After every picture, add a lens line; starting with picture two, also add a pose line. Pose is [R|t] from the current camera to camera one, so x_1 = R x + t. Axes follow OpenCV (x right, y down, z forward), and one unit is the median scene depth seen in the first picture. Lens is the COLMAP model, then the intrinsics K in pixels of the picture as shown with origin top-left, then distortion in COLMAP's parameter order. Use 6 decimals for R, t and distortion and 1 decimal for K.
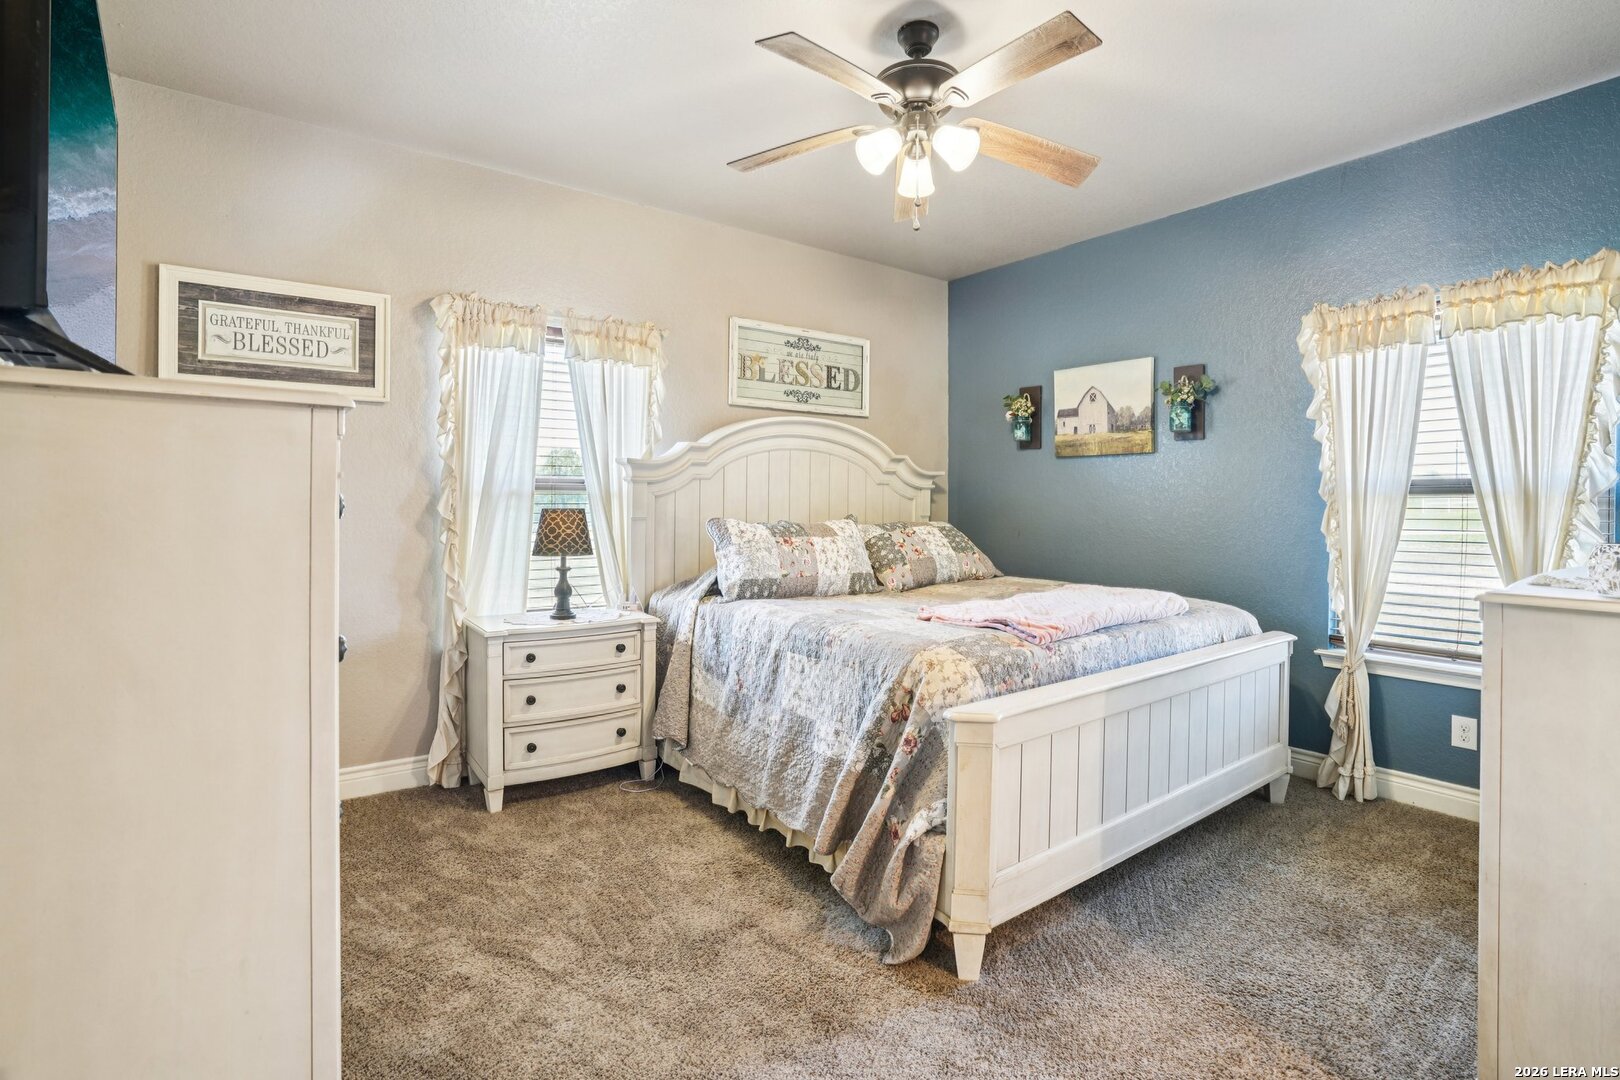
lens RADIAL K [[729.6, 0, 805.7], [0, 729.6, 508.4], [0, 0, 1]] dist [-0.038401, 0.002205]
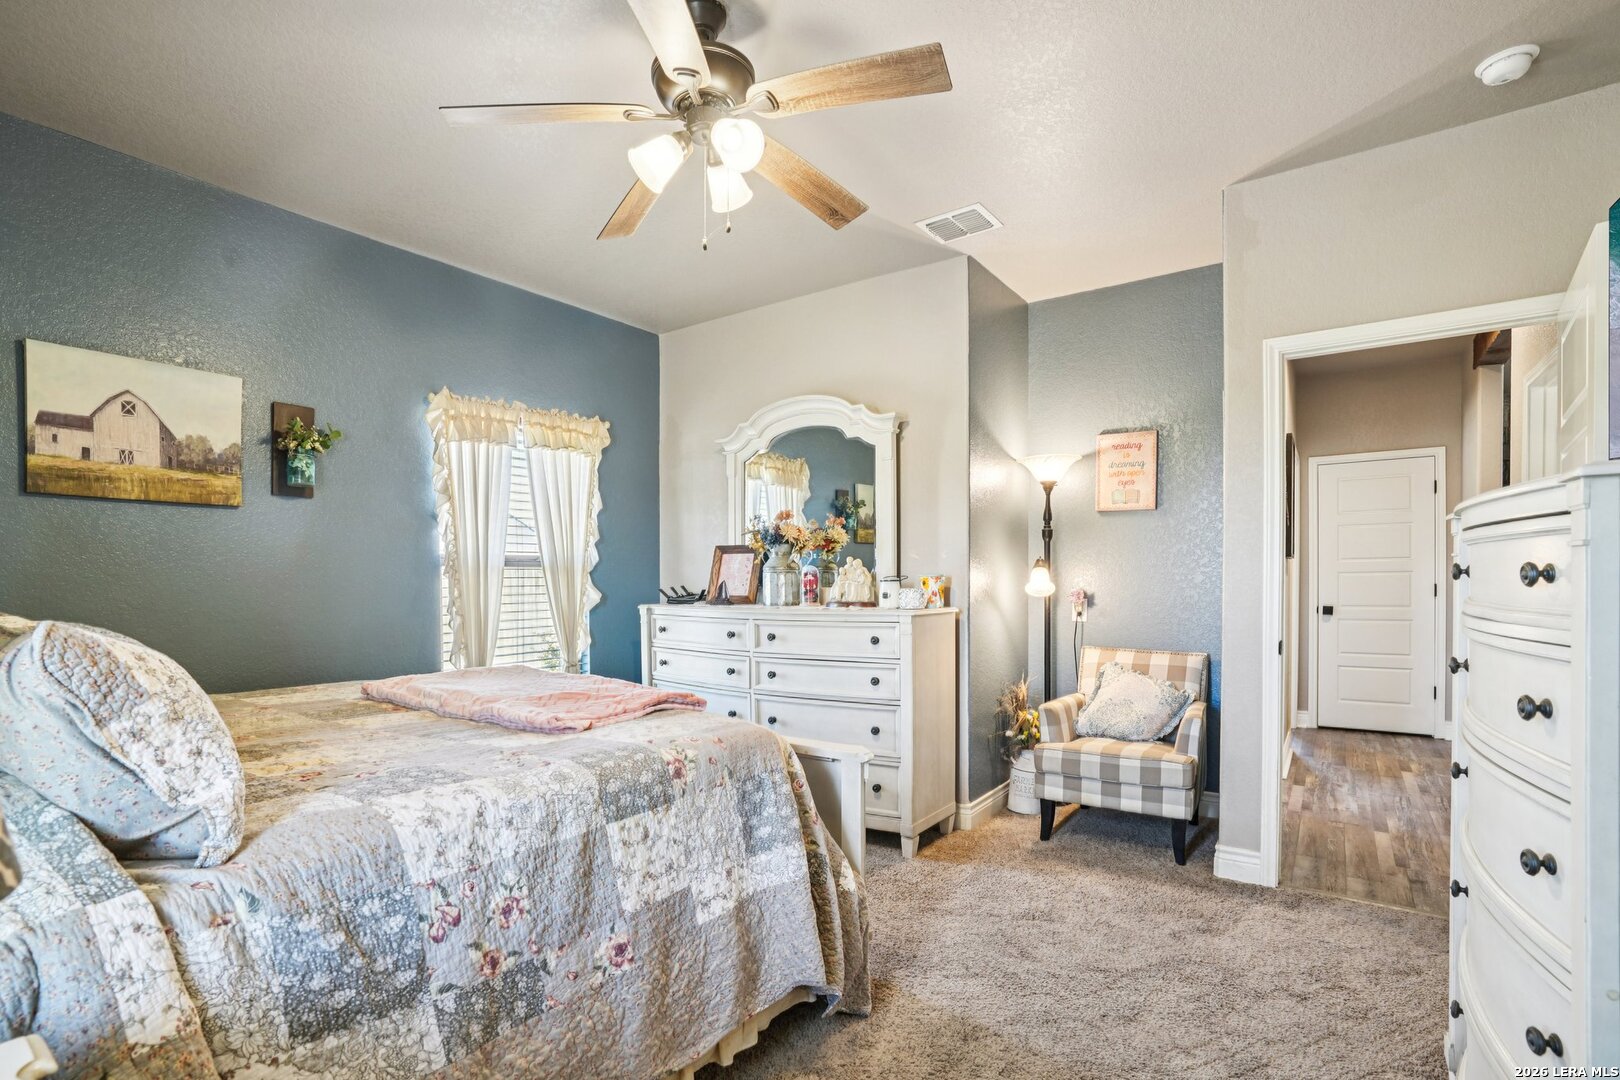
lens RADIAL K [[729.6, 0, 843.4], [0, 729.6, 589.4], [0, 0, 1]] dist [-0.038401, 0.002205]
pose [[-0.309222, -0.018796, 0.950804, -0.362757], [0.005783, 0.999749, 0.021645, -0.003730], [-0.950972, 0.012192, -0.309035, 0.565081]]
